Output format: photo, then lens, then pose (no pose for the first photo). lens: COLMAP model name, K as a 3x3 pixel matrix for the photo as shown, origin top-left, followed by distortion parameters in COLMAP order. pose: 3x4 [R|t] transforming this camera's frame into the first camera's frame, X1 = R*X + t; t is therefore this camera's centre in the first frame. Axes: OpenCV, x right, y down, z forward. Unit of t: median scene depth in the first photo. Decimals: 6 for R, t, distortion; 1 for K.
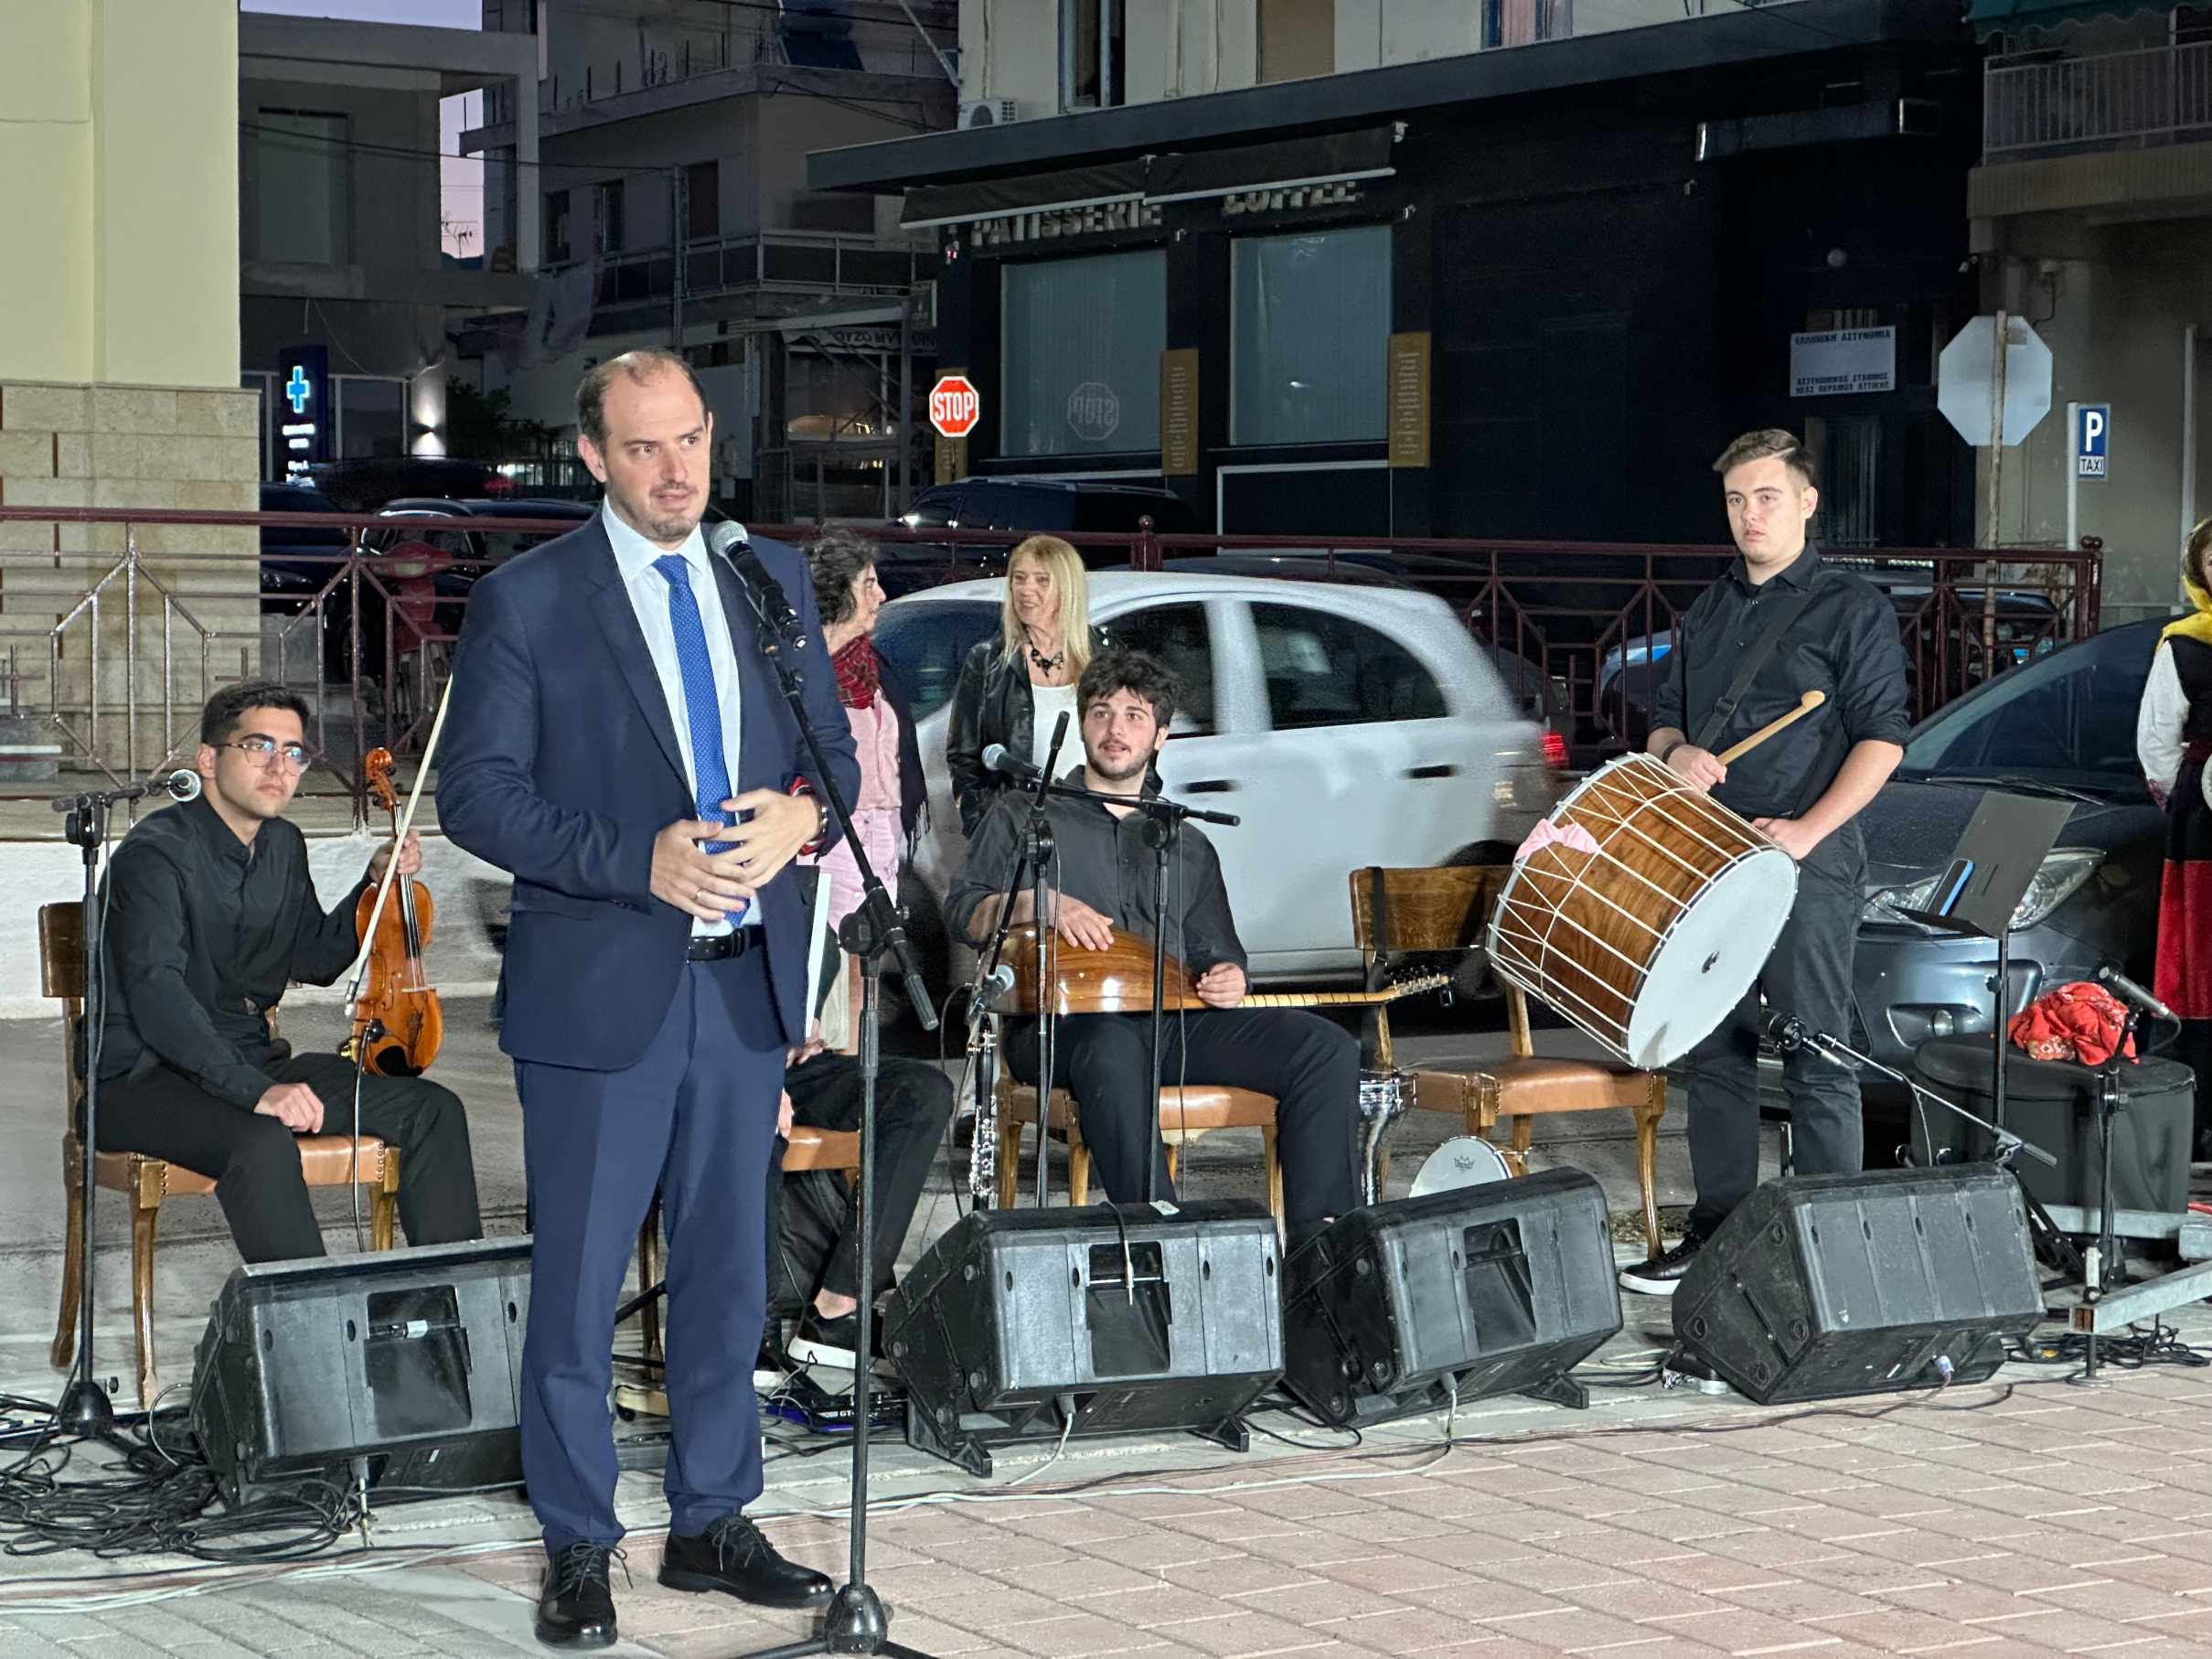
lens RADIAL K [[4976.3, 0, 1106.9], [0, 4976.3, 826.2], [0, 0, 1]] dist [0.329040, 0.000000]
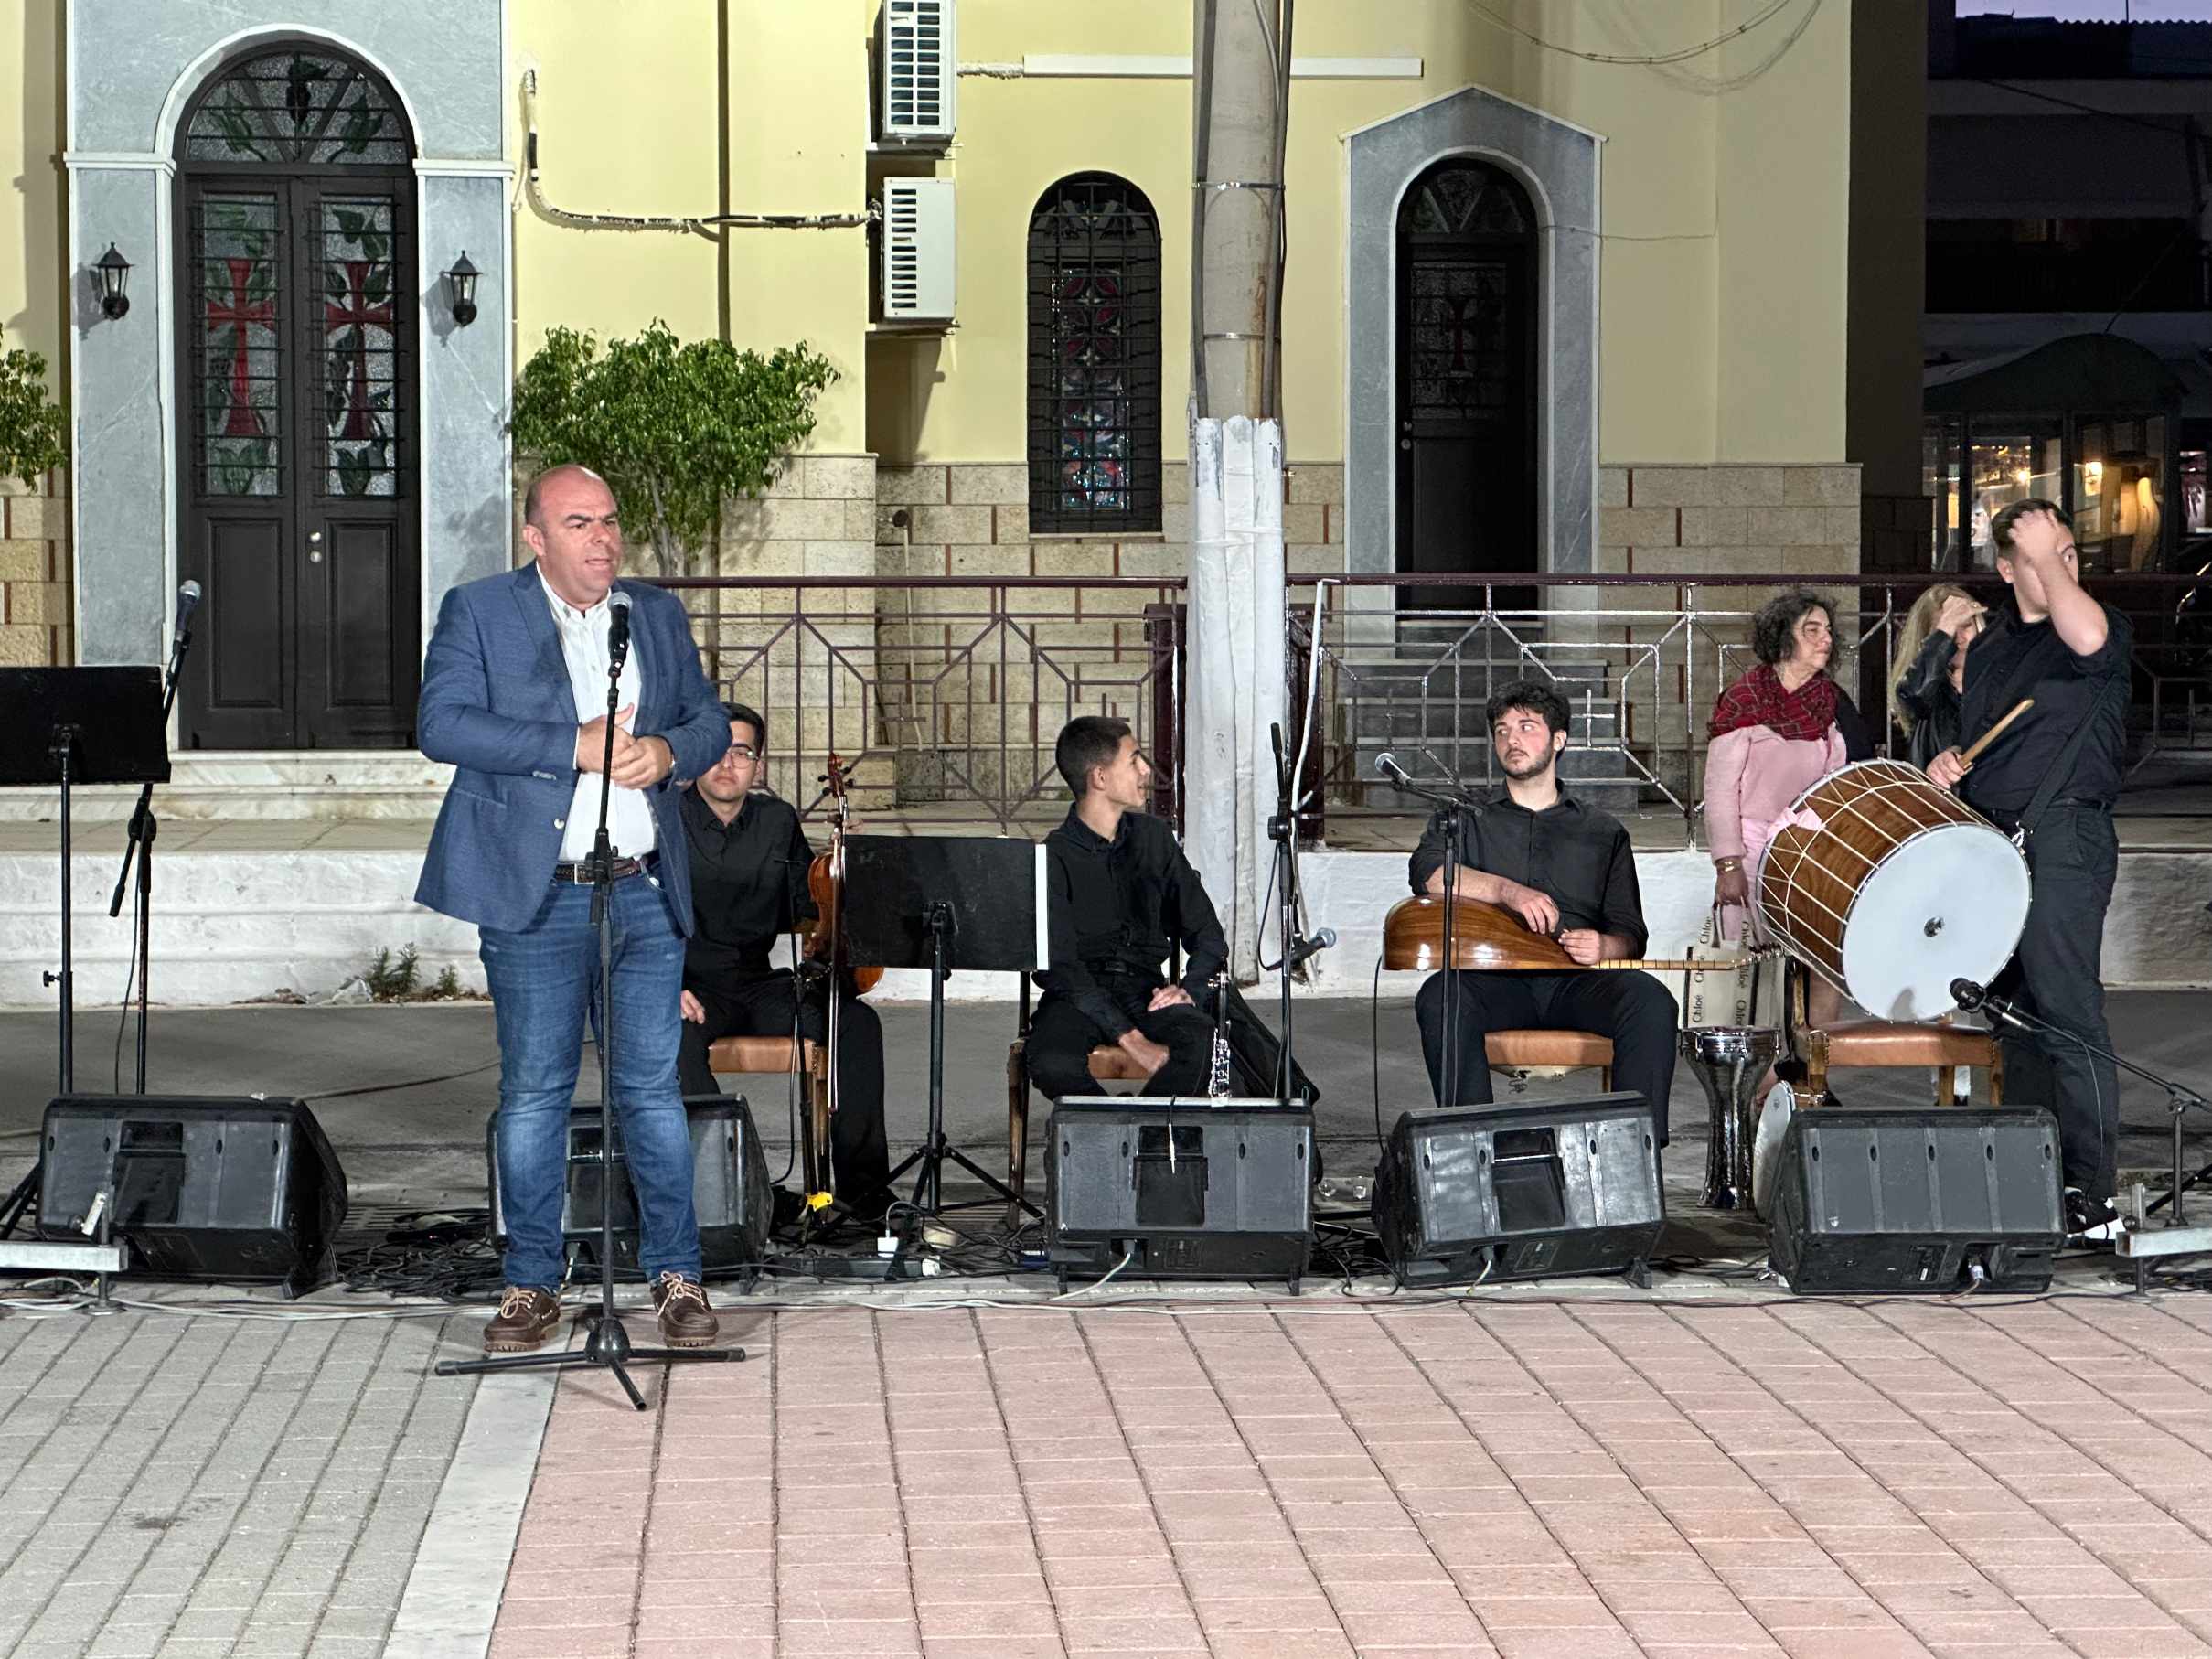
lens RADIAL K [[4976.3, 0, 1107.0], [0, 4976.3, 832.2], [0, 0, 1]] dist [0.329040, 0.000000]
pose [[0.864276, 0.009161, -0.502934, 0.528898], [-0.014923, 0.999861, -0.007433, 0.013894], [0.502796, 0.013929, 0.864293, -0.111309]]
